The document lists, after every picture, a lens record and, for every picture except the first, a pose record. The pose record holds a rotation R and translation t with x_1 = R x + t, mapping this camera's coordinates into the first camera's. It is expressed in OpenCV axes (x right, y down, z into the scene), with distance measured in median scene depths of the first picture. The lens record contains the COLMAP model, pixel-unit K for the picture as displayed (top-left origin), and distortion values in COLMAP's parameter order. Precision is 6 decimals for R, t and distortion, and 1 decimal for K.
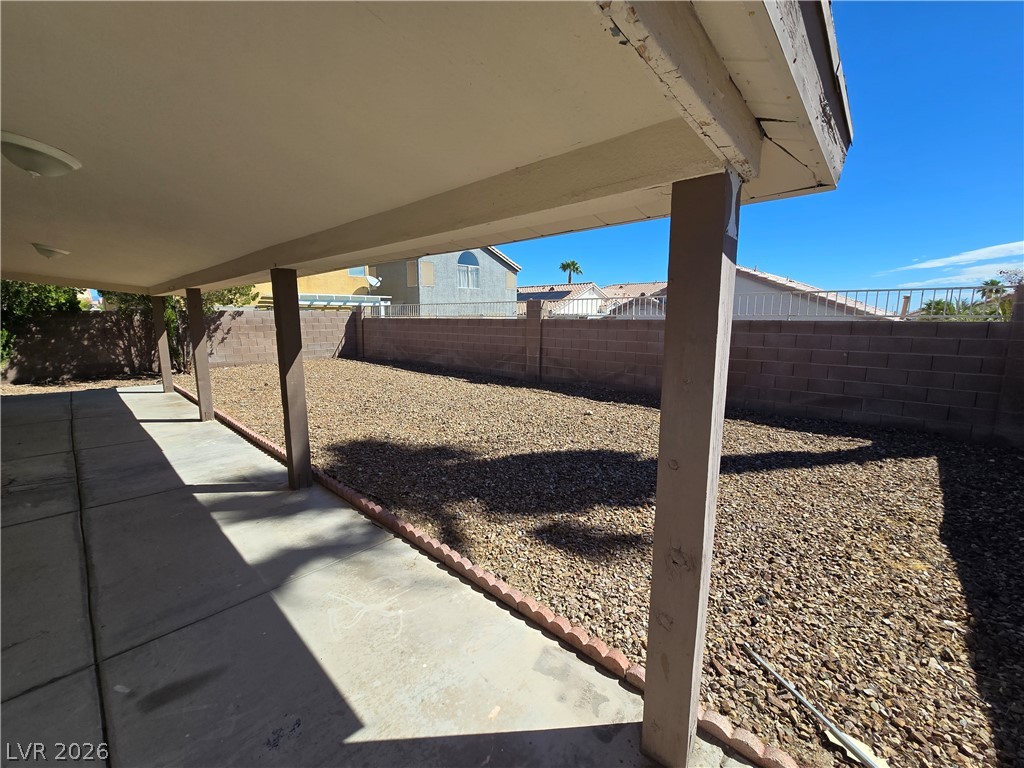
lens RADIAL K [[418.2, 0, 511.7], [0, 418.2, 377.3], [0, 0, 1]] dist [-0.005224, 0.001283]
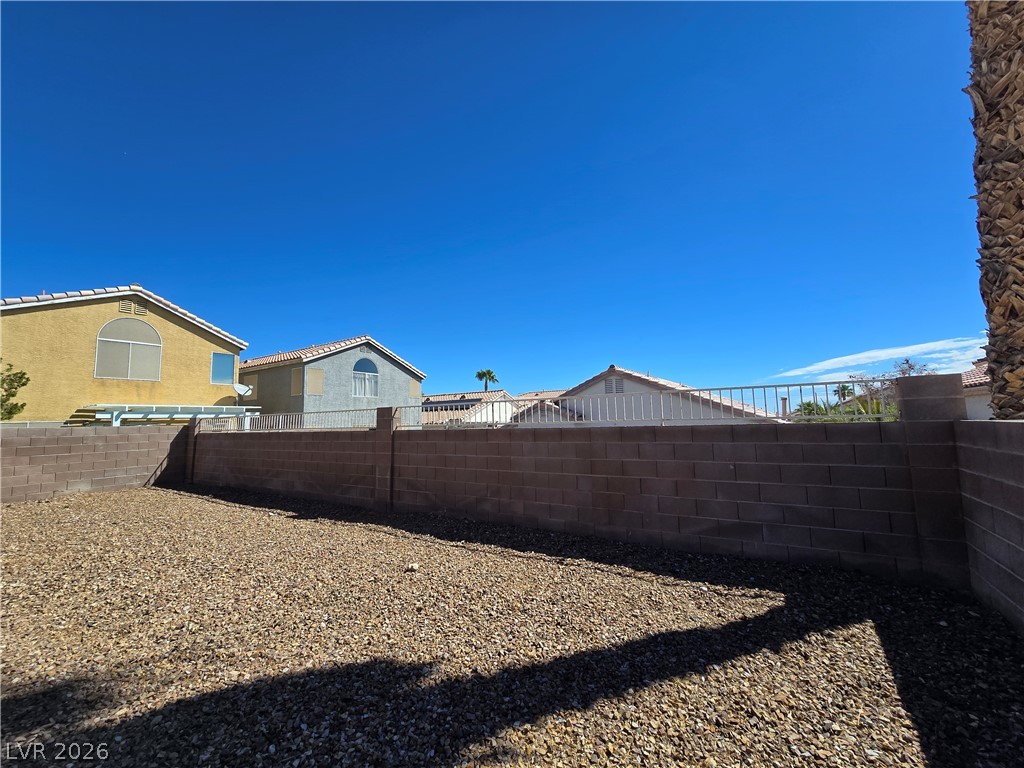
lens RADIAL K [[418.2, 0, 511.9], [0, 418.2, 379.2], [0, 0, 1]] dist [-0.005224, 0.001283]
pose [[0.984579, -0.005153, 0.174864, 0.178003], [0.048656, 0.968193, -0.245427, -0.029304], [-0.168038, 0.250150, 0.953514, 0.193255]]
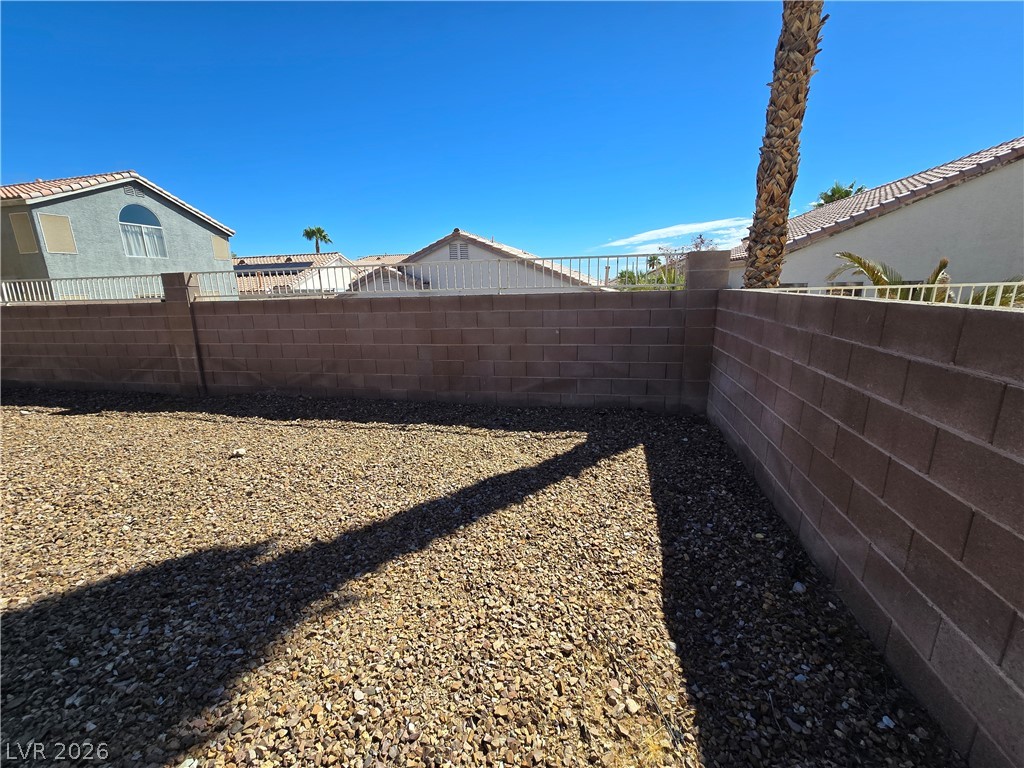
lens RADIAL K [[418.2, 0, 512.1], [0, 418.2, 378.3], [0, 0, 1]] dist [-0.005224, 0.001283]
pose [[0.862111, -0.131854, 0.489264, 0.194370], [0.099518, 0.990805, 0.091660, -0.033671], [-0.496851, -0.030331, 0.867305, 0.199049]]
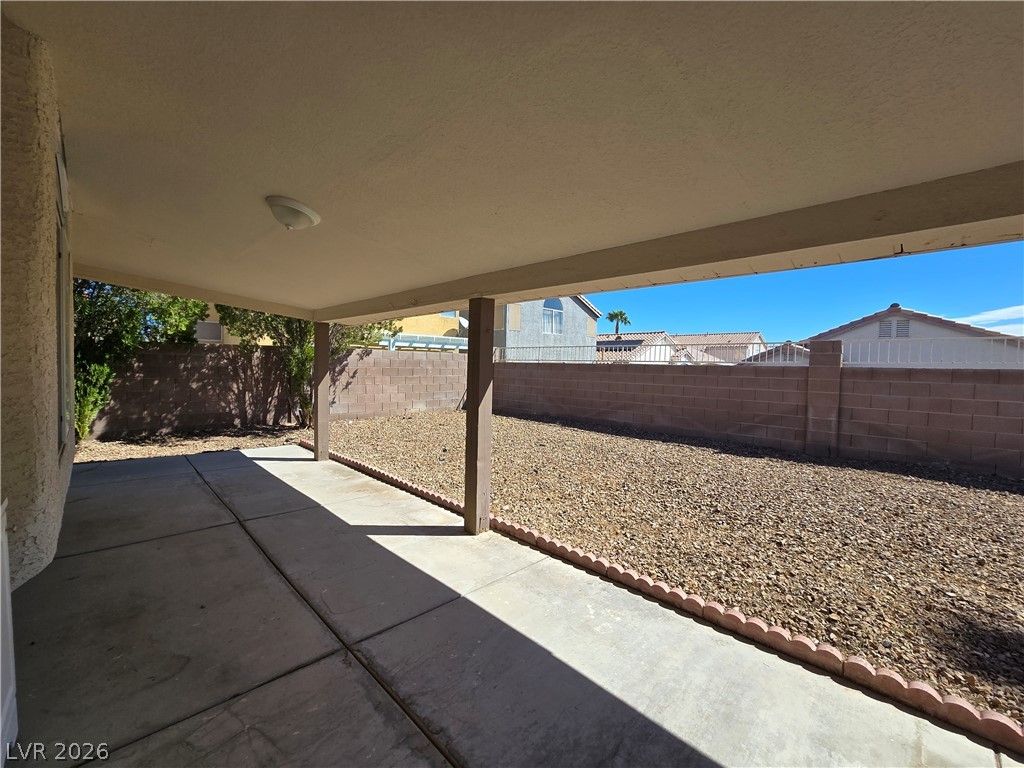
lens RADIAL K [[418.2, 0, 513.3], [0, 418.2, 378.9], [0, 0, 1]] dist [-0.005224, 0.001283]
pose [[0.999310, 0.022160, -0.029810, -0.521492], [-0.025423, 0.993161, -0.113954, -0.028507], [0.027081, 0.114633, 0.993039, 0.329366]]
